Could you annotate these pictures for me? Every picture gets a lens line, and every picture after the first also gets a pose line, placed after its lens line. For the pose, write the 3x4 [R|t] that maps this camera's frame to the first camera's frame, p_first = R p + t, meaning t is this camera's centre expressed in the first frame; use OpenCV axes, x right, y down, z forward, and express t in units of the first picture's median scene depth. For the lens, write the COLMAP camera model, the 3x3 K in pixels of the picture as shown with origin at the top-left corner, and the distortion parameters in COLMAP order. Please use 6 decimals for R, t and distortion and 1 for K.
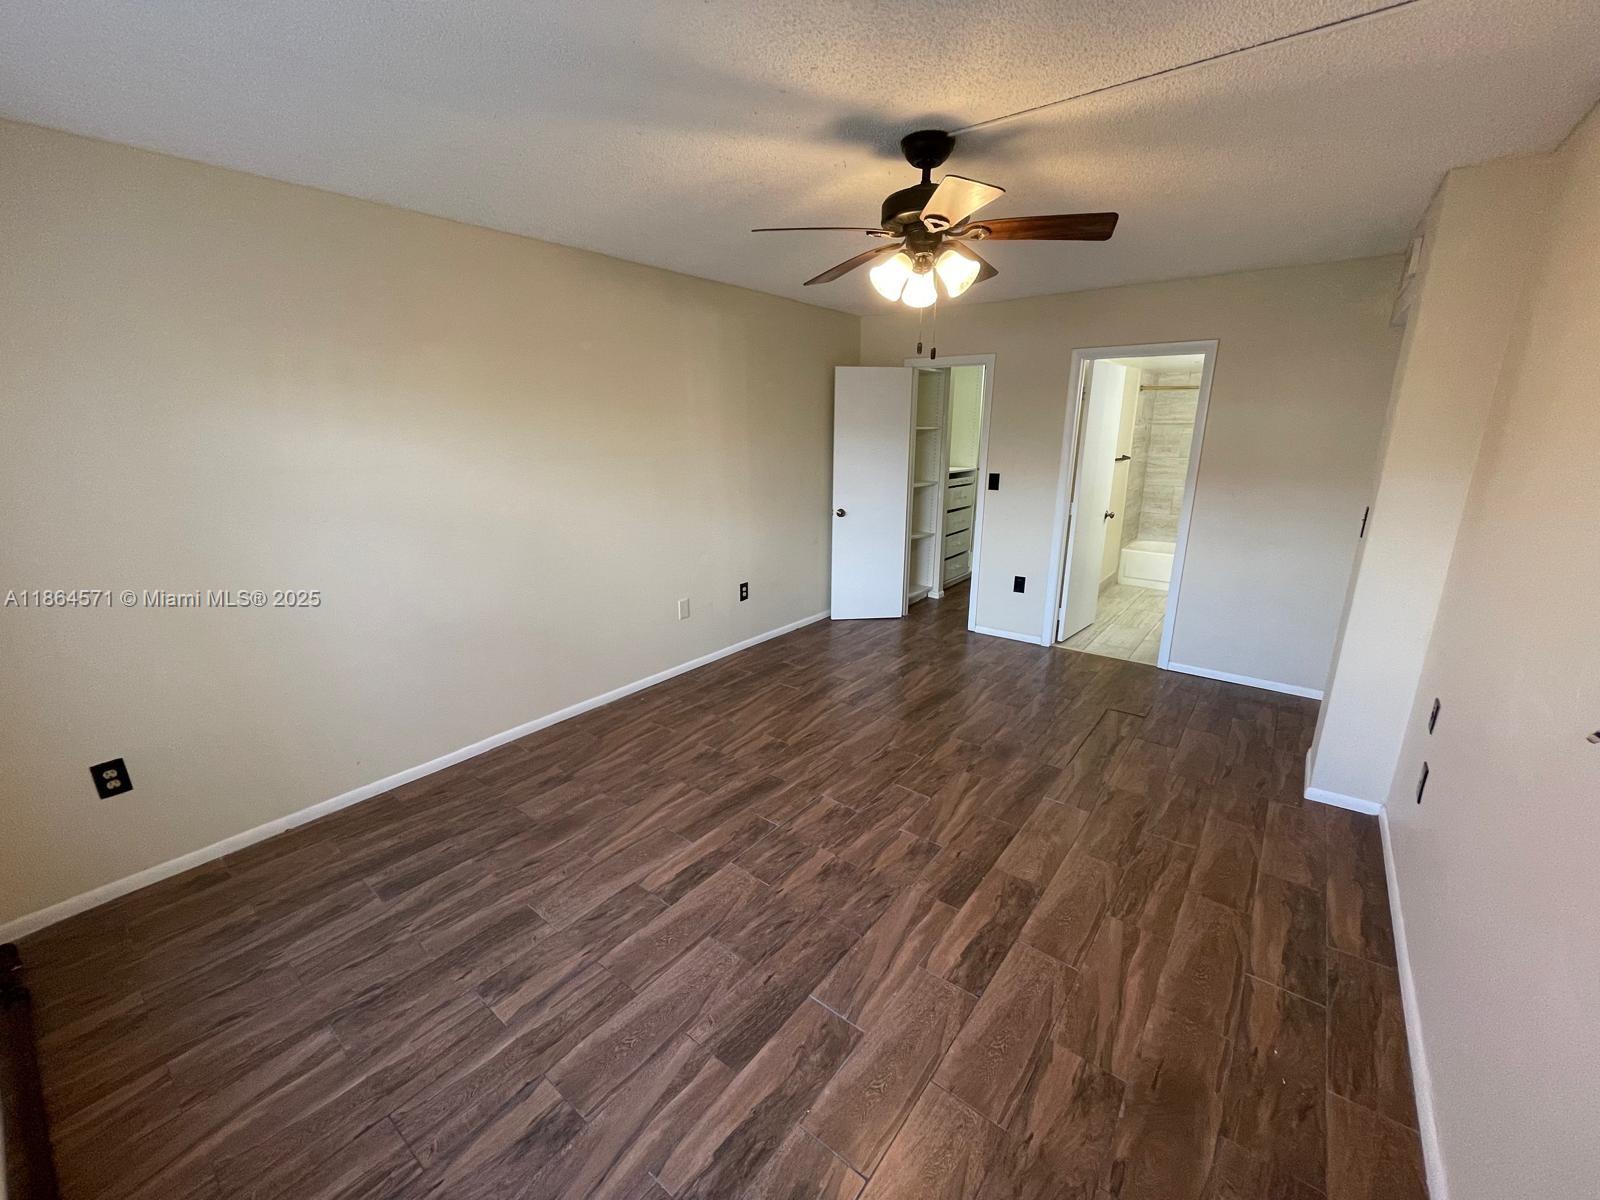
lens RADIAL K [[645.8, 0, 803.4], [0, 645.8, 594.2], [0, 0, 1]] dist [-0.001491, -0.000419]
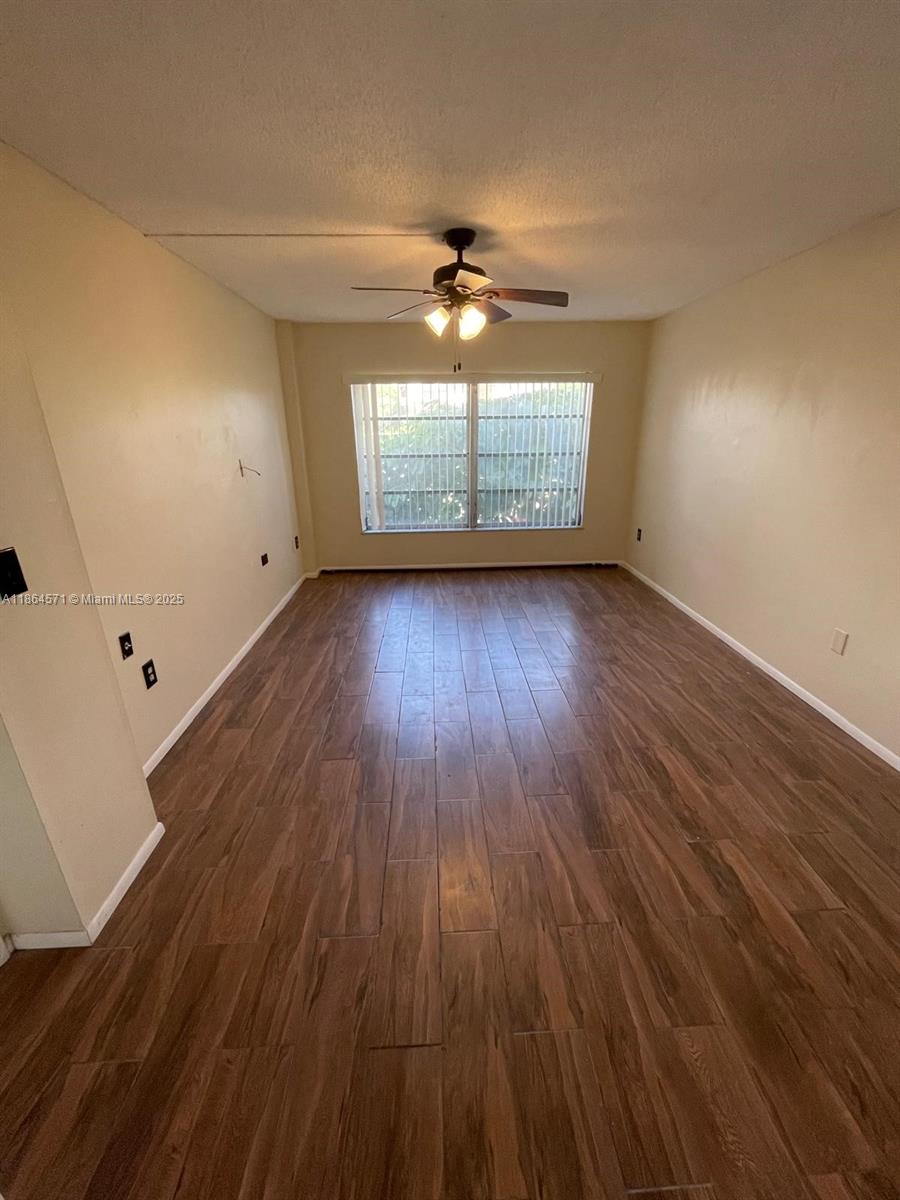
lens RADIAL K [[484.3, 0, 453.4], [0, 484.3, 598.0], [0, 0, 1]] dist [-0.001491, -0.000419]
pose [[-0.763706, 0.229830, -0.603268, 1.034276], [-0.154961, 0.841895, 0.516914, -0.503373], [0.626690, 0.488253, -0.607345, 1.956675]]
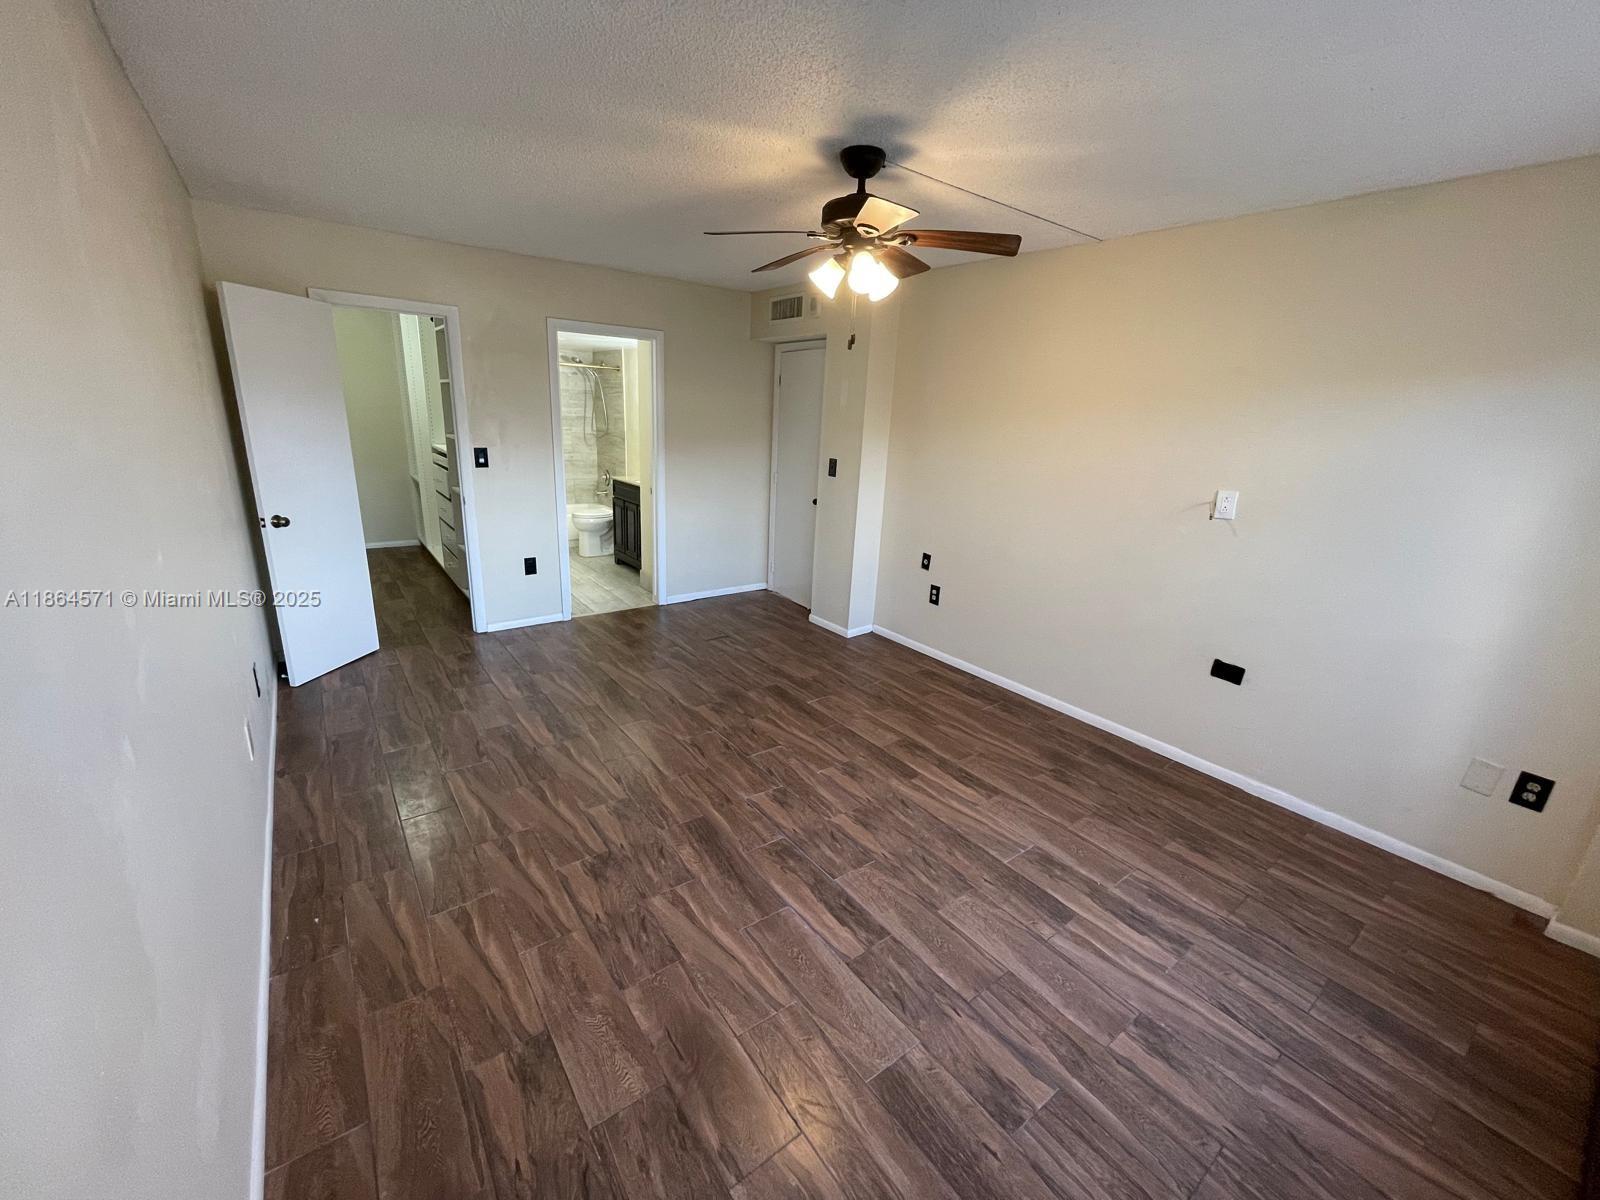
lens RADIAL K [[638.8, 0, 797.4], [0, 638.8, 593.1], [0, 0, 1]] dist [-0.002707, -0.000737]
pose [[0.265196, -0.253678, 0.930225, -0.964290], [0.200674, 0.958164, 0.204088, -0.197192], [-0.943081, 0.132548, 0.305007, 0.783181]]
